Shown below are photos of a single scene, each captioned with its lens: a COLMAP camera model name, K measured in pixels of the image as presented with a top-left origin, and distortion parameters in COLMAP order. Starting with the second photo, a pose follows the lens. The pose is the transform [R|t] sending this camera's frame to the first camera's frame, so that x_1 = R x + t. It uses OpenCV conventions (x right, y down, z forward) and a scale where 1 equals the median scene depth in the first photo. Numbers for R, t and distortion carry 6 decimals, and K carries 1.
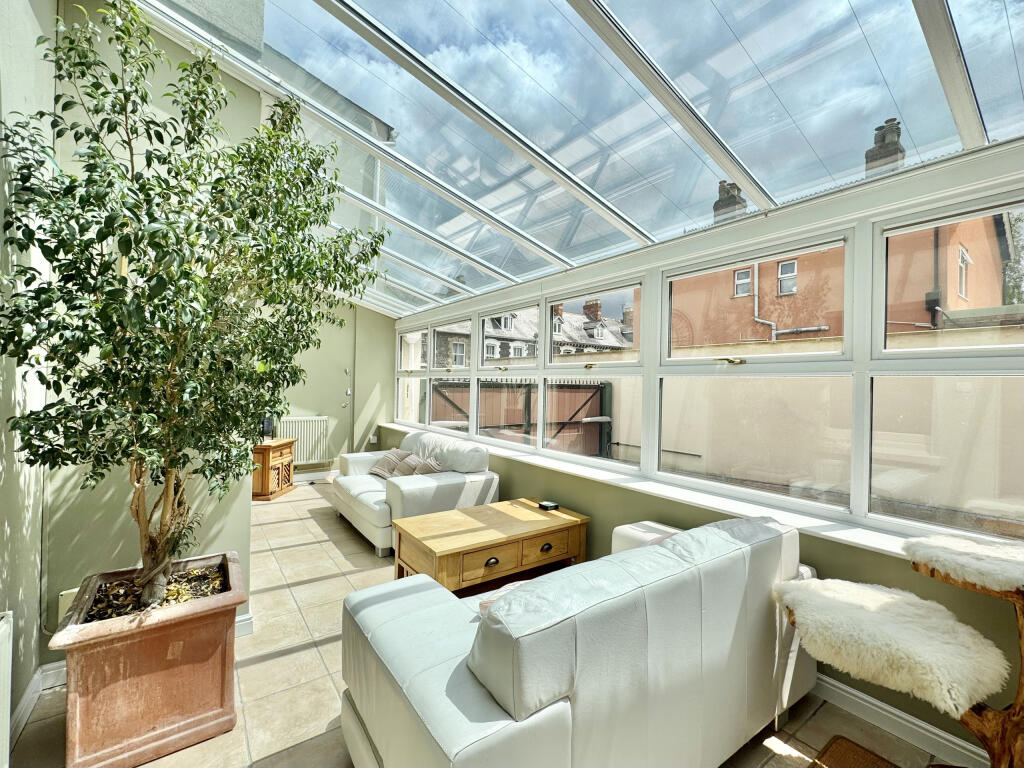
lens RADIAL K [[441.1, 0, 512.5], [0, 441.1, 383.6], [0, 0, 1]] dist [-0.002598, -0.000259]
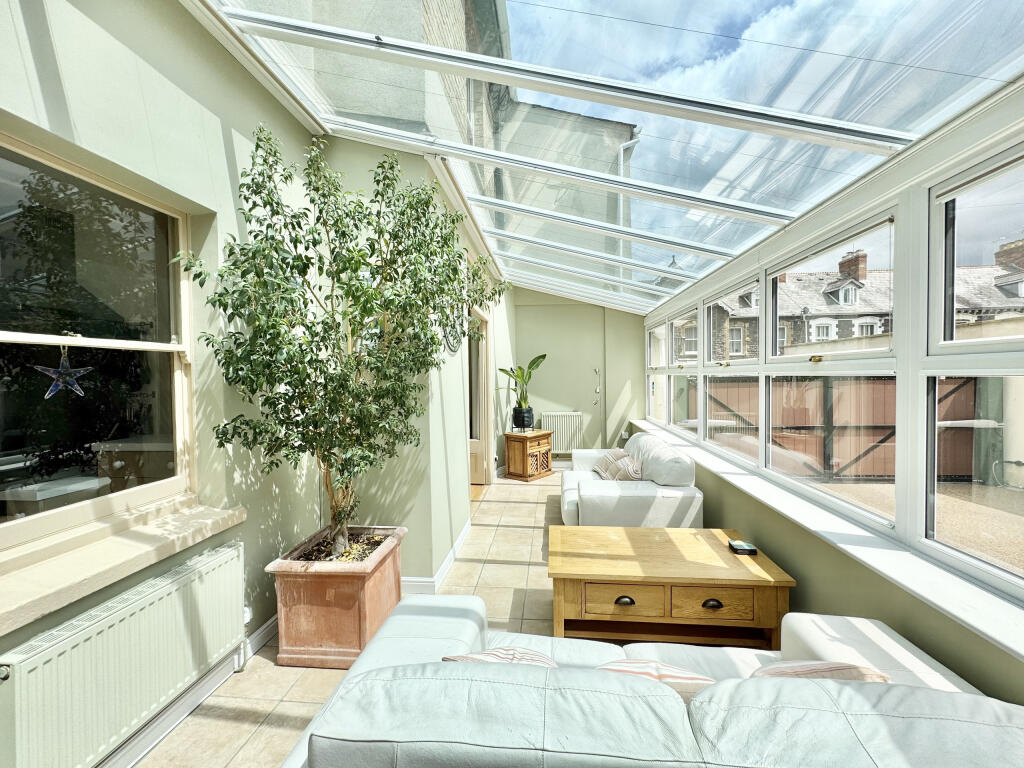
lens RADIAL K [[408.3, 0, 512.8], [0, 408.3, 383.2], [0, 0, 1]] dist [-0.001417, 0.000098]
pose [[0.744583, -0.018943, -0.667261, 0.200371], [0.032612, 0.999436, 0.008018, -0.017905], [0.666733, -0.027731, 0.744780, 0.172133]]
